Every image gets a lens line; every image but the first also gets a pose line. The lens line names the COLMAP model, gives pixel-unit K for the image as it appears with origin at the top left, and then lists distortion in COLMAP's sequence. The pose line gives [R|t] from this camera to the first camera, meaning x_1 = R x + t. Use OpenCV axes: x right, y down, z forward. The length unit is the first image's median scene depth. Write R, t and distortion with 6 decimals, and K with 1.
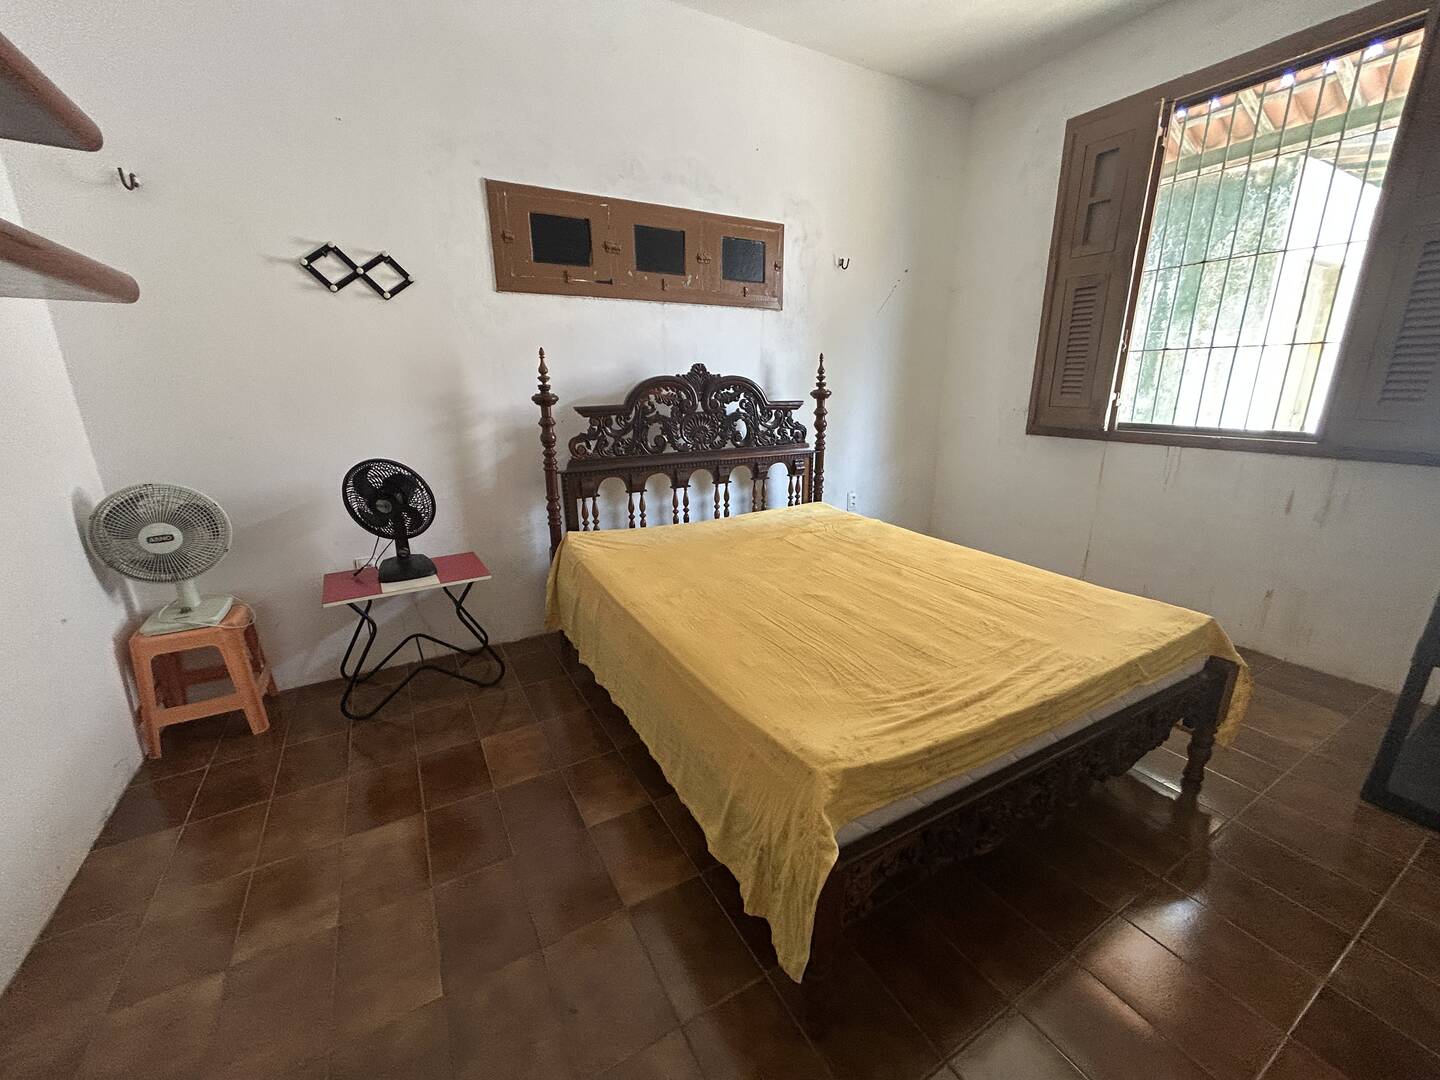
lens RADIAL K [[578.3, 0, 720.8], [0, 578.3, 536.8], [0, 0, 1]] dist [-0.002983, 0.000091]
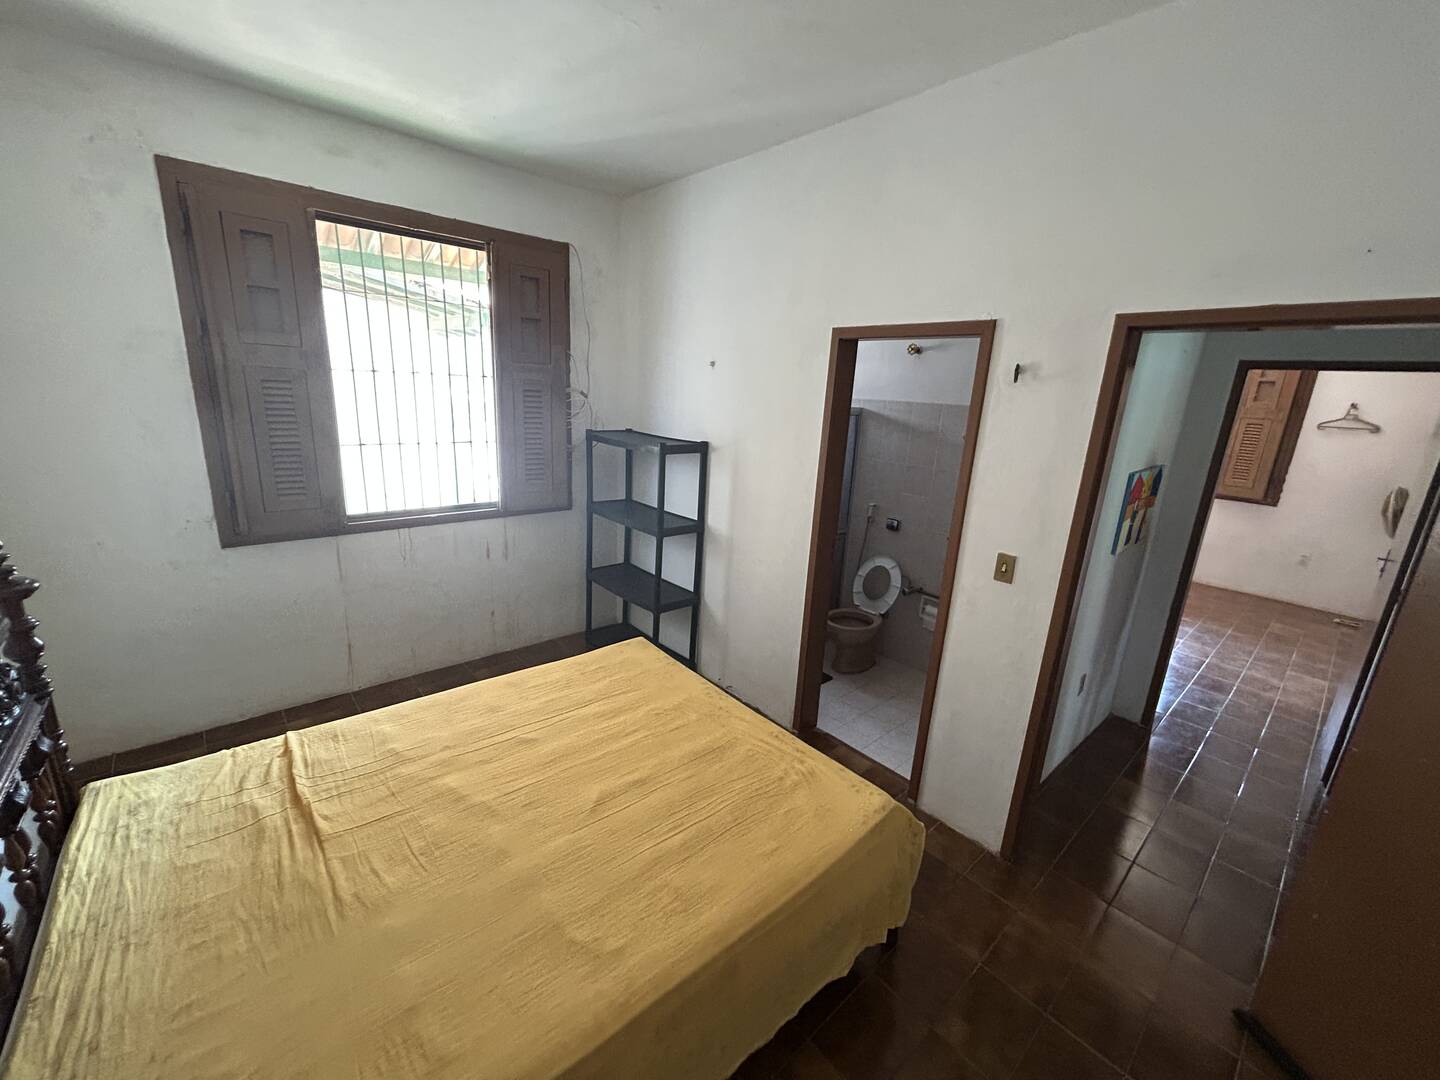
lens RADIAL K [[577.9, 0, 717.7], [0, 577.9, 538.9], [0, 0, 1]] dist [-0.003442, 0.001868]
pose [[-0.193070, -0.258646, 0.946481, -0.581988], [0.212162, 0.930805, 0.297640, -0.479042], [-0.957972, 0.258273, -0.124836, 0.774615]]
